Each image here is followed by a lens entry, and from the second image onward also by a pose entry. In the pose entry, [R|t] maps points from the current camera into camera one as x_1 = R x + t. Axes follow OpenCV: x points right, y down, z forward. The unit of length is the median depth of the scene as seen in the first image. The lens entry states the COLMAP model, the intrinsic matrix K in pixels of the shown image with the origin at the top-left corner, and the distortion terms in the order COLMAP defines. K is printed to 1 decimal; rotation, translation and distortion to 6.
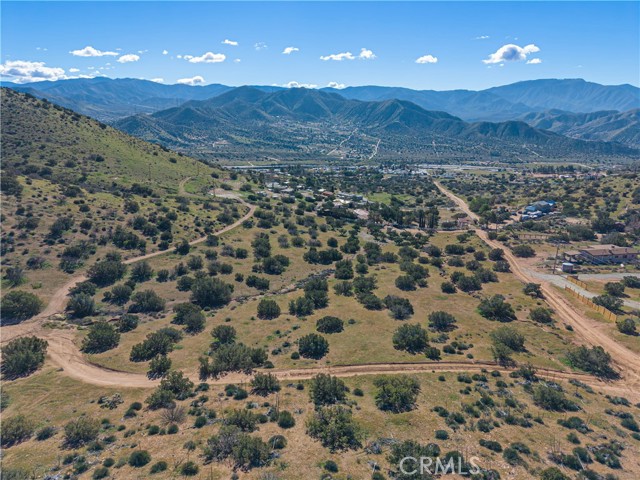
lens RADIAL K [[429.6, 0, 318.3], [0, 429.6, 243.1], [0, 0, 1]] dist [0.026769, -0.033213]
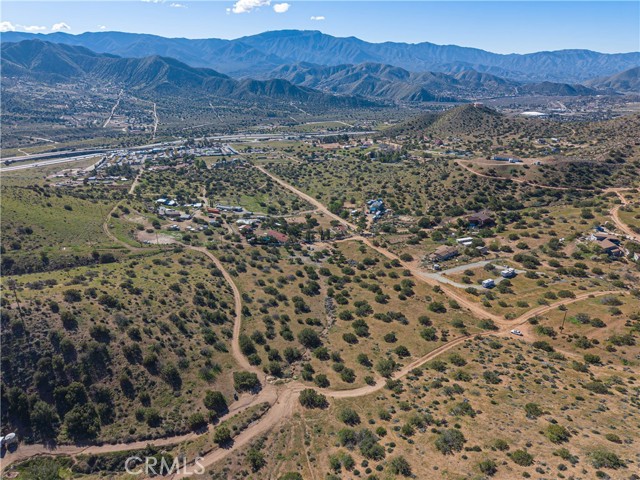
lens RADIAL K [[429.6, 0, 321.3], [0, 429.6, 243.1], [0, 0, 1]] dist [0.026769, -0.033213]
pose [[0.862246, -0.200437, 0.465142, -0.092951], [0.148781, 0.978082, 0.145672, -0.050568], [-0.484145, -0.056401, 0.873168, -0.054477]]
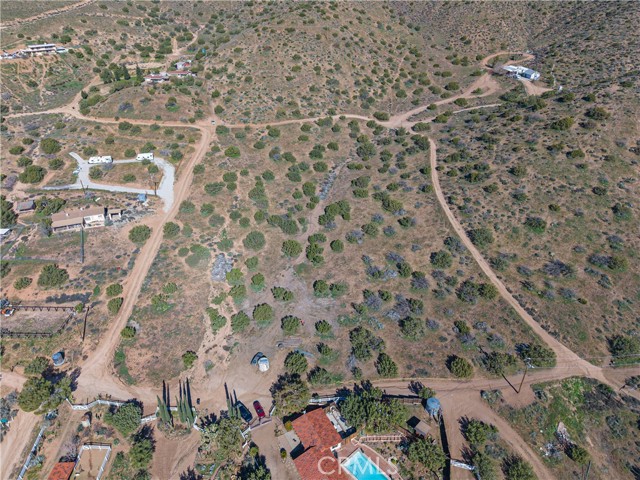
lens RADIAL K [[429.6, 0, 319.7], [0, 429.6, 240.0], [0, 0, 1]] dist [0.026769, -0.033213]
pose [[-0.979532, 0.101516, -0.173812, 0.035384], [-0.060541, 0.674938, 0.735386, -0.104758], [0.191966, 0.730858, -0.654978, 0.251669]]
